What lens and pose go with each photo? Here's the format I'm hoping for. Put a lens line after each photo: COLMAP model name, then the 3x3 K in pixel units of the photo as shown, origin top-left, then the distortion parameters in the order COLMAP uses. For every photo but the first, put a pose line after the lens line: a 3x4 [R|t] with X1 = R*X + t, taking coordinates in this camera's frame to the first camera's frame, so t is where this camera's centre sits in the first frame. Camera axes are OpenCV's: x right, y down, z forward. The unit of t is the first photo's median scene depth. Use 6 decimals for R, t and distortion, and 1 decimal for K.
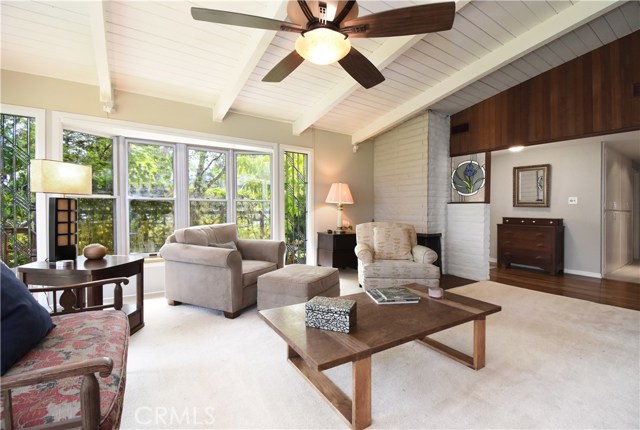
lens RADIAL K [[273.6, 0, 320.5], [0, 273.6, 211.6], [0, 0, 1]] dist [-0.003396, -0.000432]
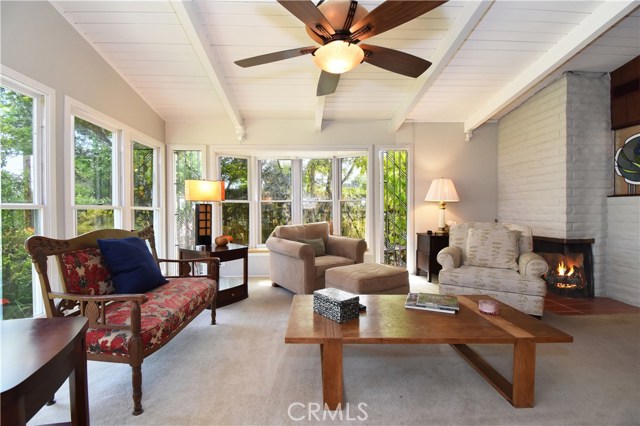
lens RADIAL K [[279.1, 0, 320.0], [0, 279.1, 213.0], [0, 0, 1]] dist [0.017586, -0.023977]
pose [[0.855660, -0.008910, -0.517461, 0.243238], [0.011119, 0.999937, 0.001169, 0.003544], [0.517418, -0.006754, 0.855706, 0.008426]]
